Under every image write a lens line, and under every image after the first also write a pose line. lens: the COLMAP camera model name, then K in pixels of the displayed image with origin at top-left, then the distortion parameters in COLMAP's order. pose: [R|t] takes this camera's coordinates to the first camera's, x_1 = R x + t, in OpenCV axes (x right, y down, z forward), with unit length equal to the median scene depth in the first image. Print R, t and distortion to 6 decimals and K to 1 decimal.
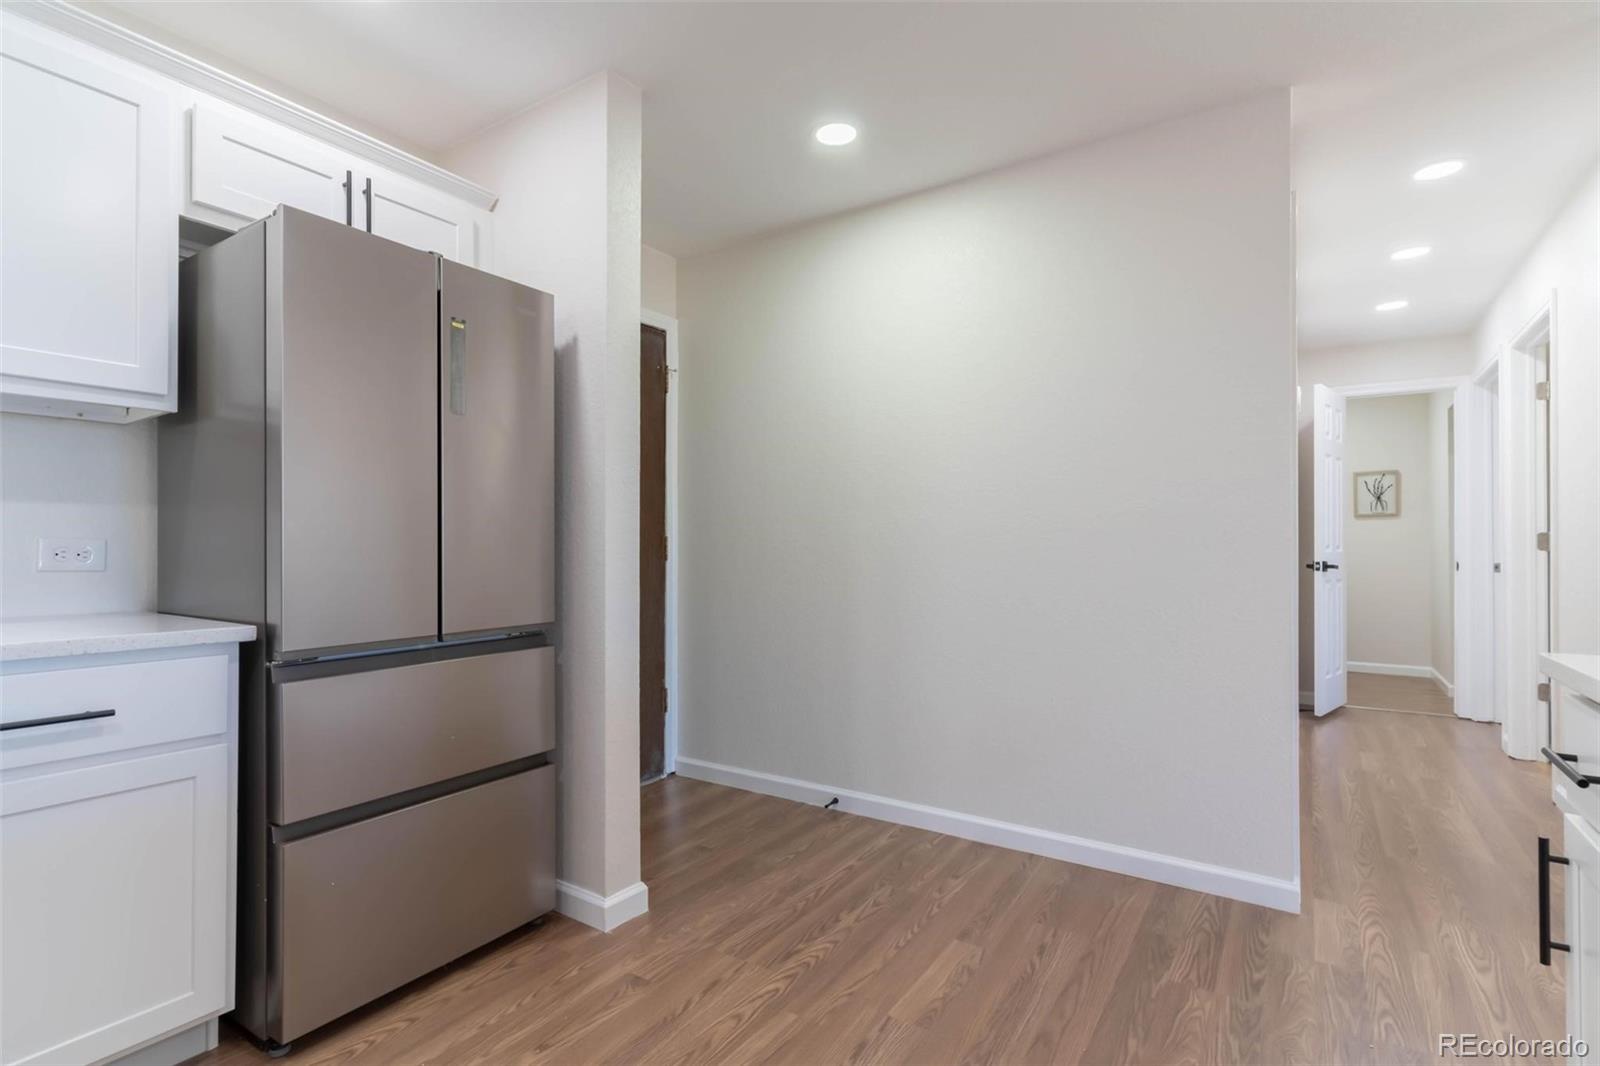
lens RADIAL K [[780.8, 0, 777.6], [0, 780.8, 541.5], [0, 0, 1]] dist [-0.004615, 0.001492]
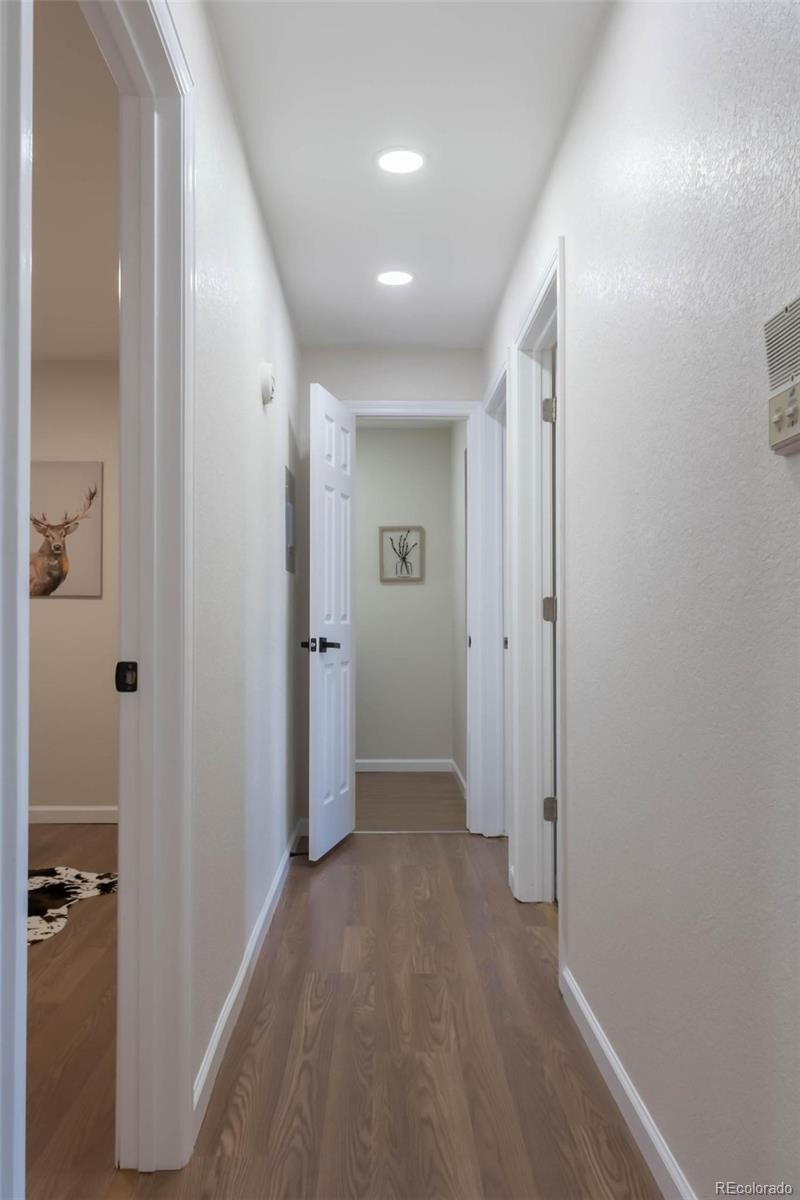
lens RADIAL K [[888.7, 0, 392.8], [0, 888.7, 606.6], [0, 0, 1]] dist [-0.001024, -0.014538]
pose [[0.822662, 0.007559, 0.568480, 0.298955], [-0.002696, 0.999952, -0.009395, 0.004873], [-0.568524, 0.006197, 0.822644, 0.305475]]
